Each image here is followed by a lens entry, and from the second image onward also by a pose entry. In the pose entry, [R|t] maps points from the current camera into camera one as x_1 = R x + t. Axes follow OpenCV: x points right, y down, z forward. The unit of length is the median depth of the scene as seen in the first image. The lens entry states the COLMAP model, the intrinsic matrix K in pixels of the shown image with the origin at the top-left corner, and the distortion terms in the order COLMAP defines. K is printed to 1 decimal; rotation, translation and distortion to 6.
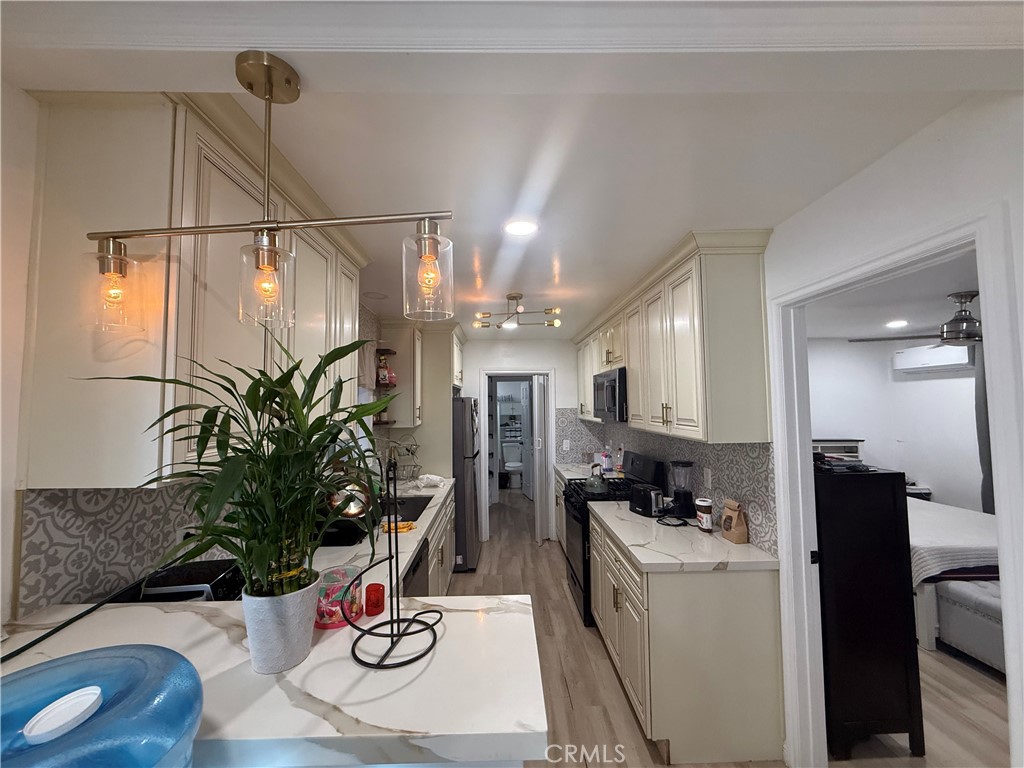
lens RADIAL K [[407.5, 0, 510.1], [0, 407.5, 382.1], [0, 0, 1]] dist [0.001333, -0.000160]
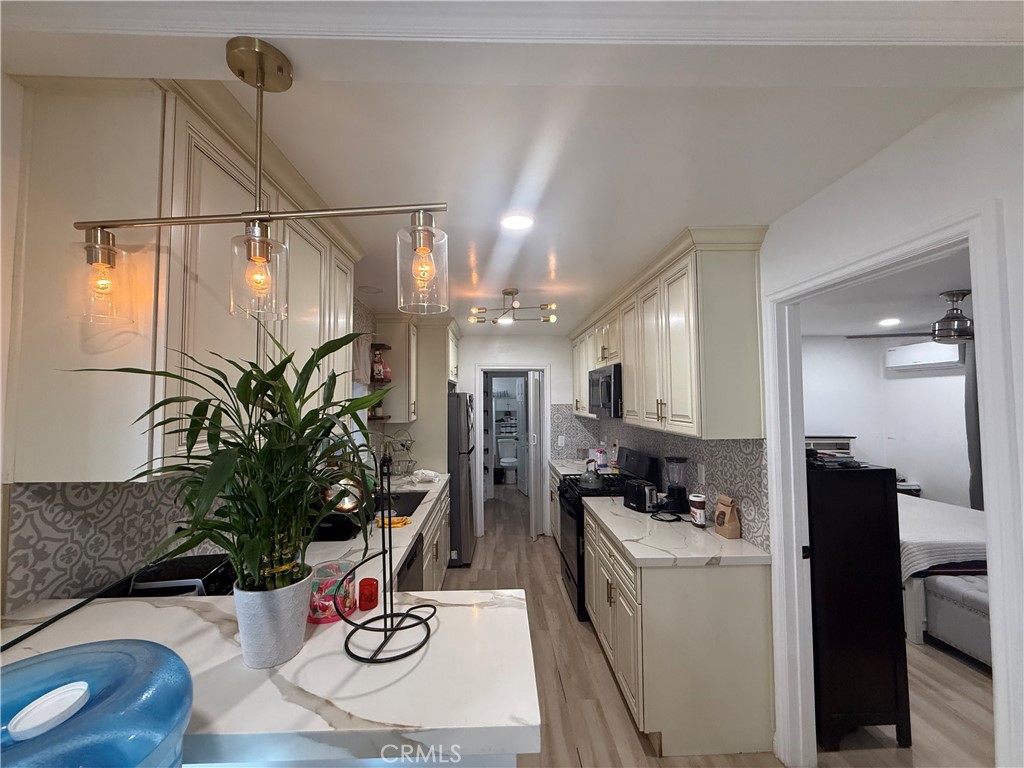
lens RADIAL K [[407.5, 0, 510.0], [0, 407.5, 381.9], [0, 0, 1]] dist [0.001333, -0.000160]
pose [[0.999930, 0.004830, 0.010755, 0.000551], [-0.004933, 0.999942, 0.009570, 0.001459], [-0.010709, -0.009623, 0.999896, 0.002167]]
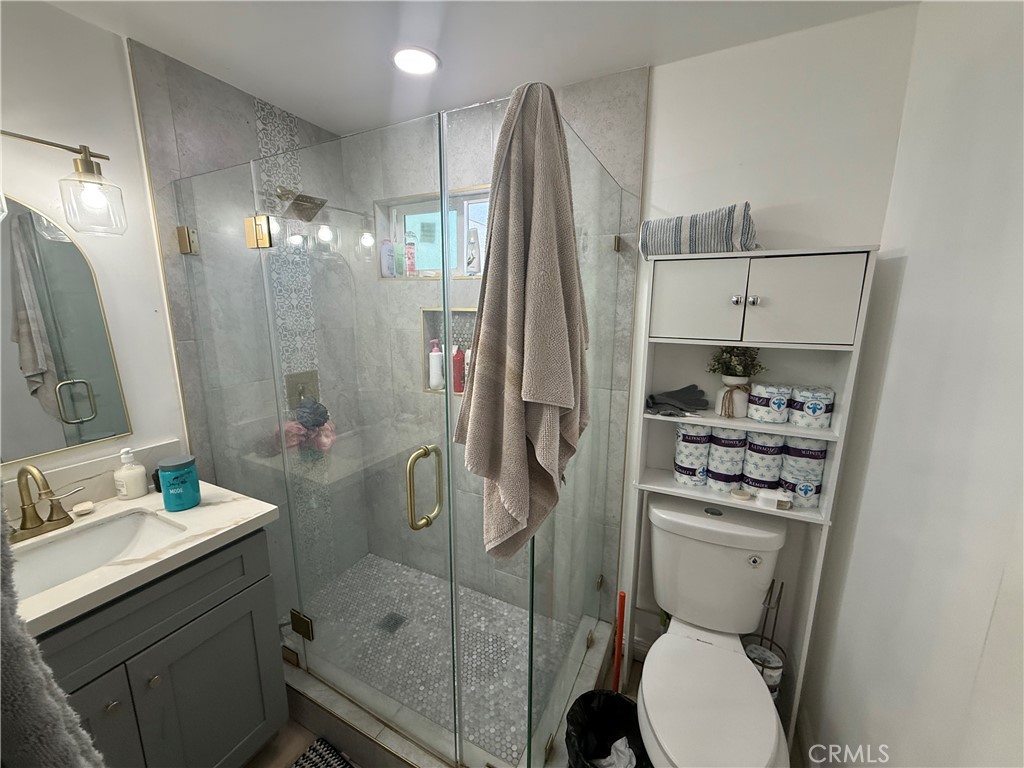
lens RADIAL K [[407.5, 0, 511.1], [0, 407.5, 389.5], [0, 0, 1]] dist [0.001333, -0.000160]
pose [[0.892001, 0.107482, -0.439070, -0.003984], [0.006774, 0.968033, 0.250733, 0.276931], [0.451983, -0.226628, 0.862758, 3.925192]]
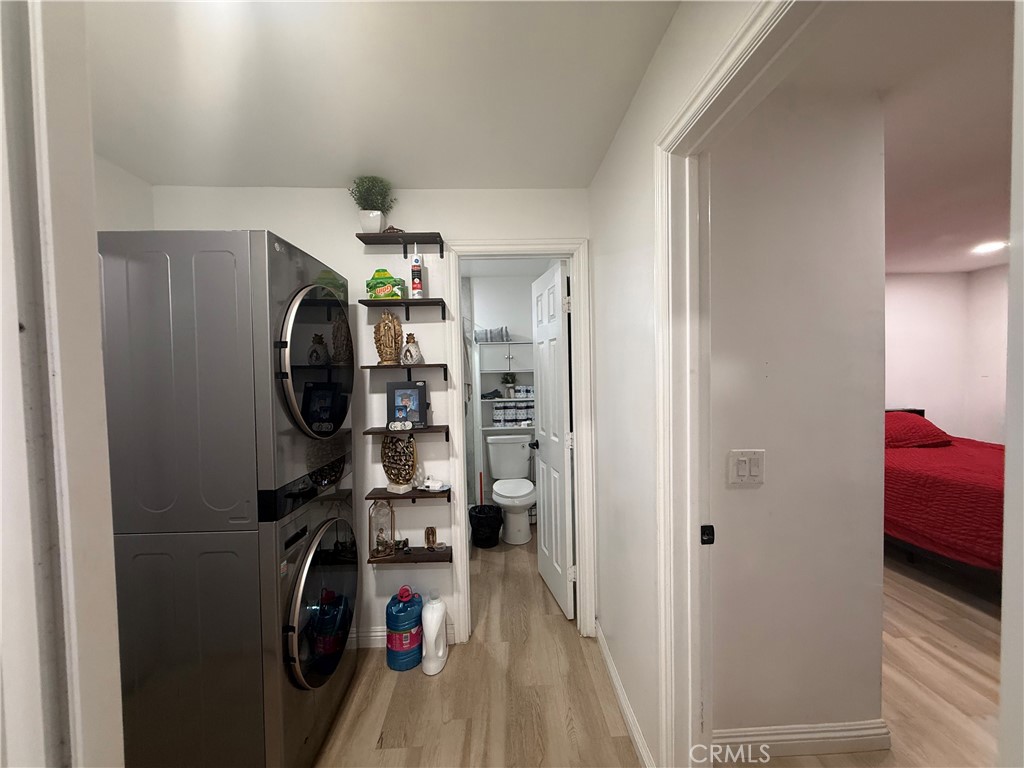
lens RADIAL K [[407.5, 0, 511.9], [0, 407.5, 382.8], [0, 0, 1]] dist [0.001333, -0.000160]
pose [[0.999648, -0.008504, 0.025127, -0.010446], [0.006545, 0.997005, 0.077064, 0.274534], [-0.025707, -0.076873, 0.996709, 2.639758]]
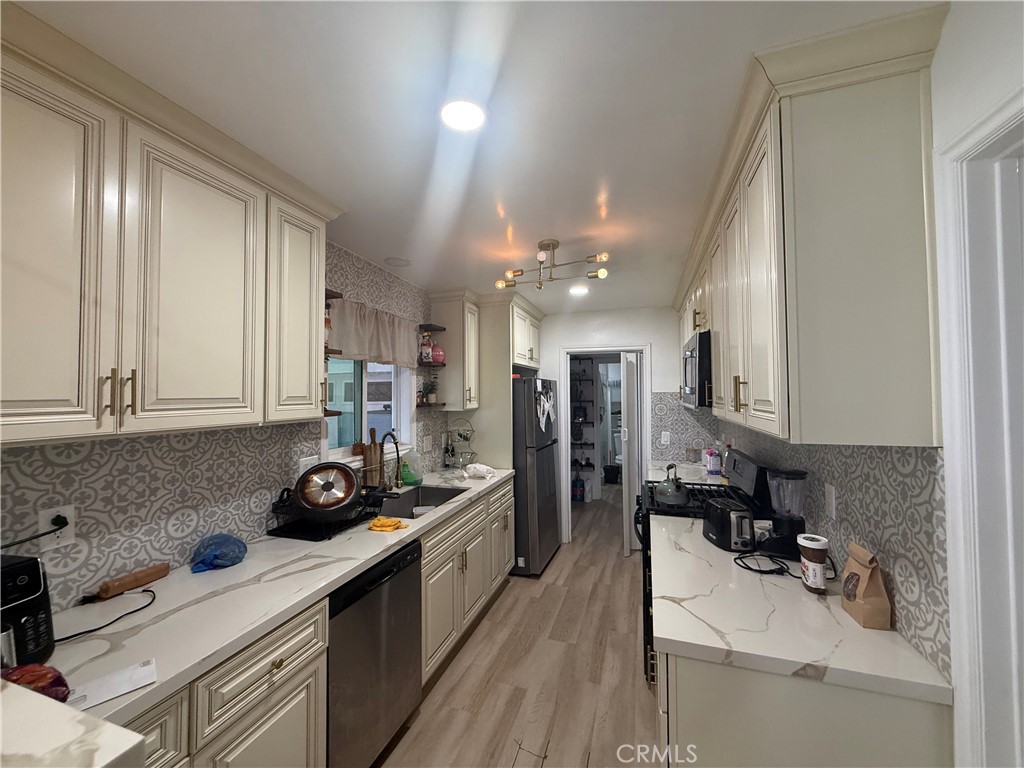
lens RADIAL K [[407.5, 0, 509.5], [0, 407.5, 382.0], [0, 0, 1]] dist [0.001333, -0.000160]
pose [[0.941048, -0.004160, -0.338246, 0.326053], [0.013856, 0.999559, 0.026254, 0.049659], [0.337988, -0.029393, 0.940691, 0.369725]]
